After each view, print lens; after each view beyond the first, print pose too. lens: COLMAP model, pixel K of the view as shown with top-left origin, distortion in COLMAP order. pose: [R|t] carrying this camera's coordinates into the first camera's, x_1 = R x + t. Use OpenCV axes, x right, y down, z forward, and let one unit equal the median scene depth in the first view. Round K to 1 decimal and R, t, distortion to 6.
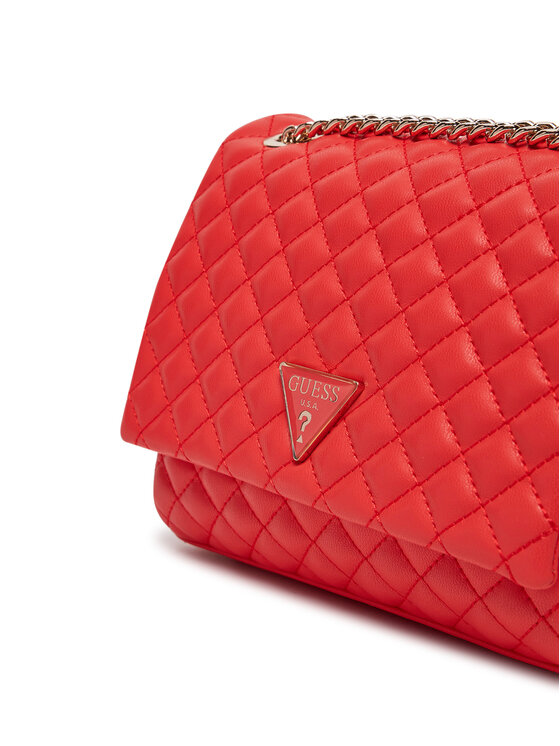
lens RADIAL K [[1314.4, 0, 279.6], [0, 1314.4, 373.8], [0, 0, 1]] dist [0.081263, 0.000000]
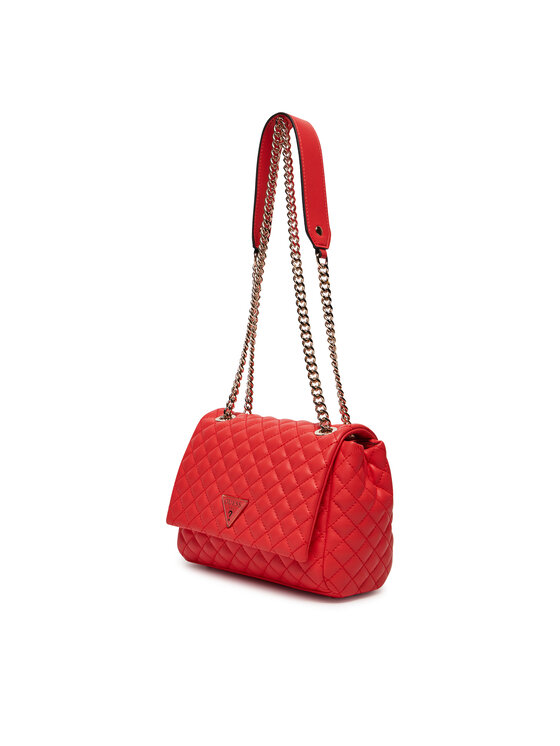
lens RADIAL K [[1212.7, 0, 279.1], [0, 1212.7, 372.8], [0, 0, 1]] dist [0.002101, 0.000000]
pose [[0.998366, -0.013957, 0.055405, -0.019375], [0.020546, 0.992537, -0.120202, 0.049915], [-0.053314, 0.121144, 0.991202, -1.784660]]
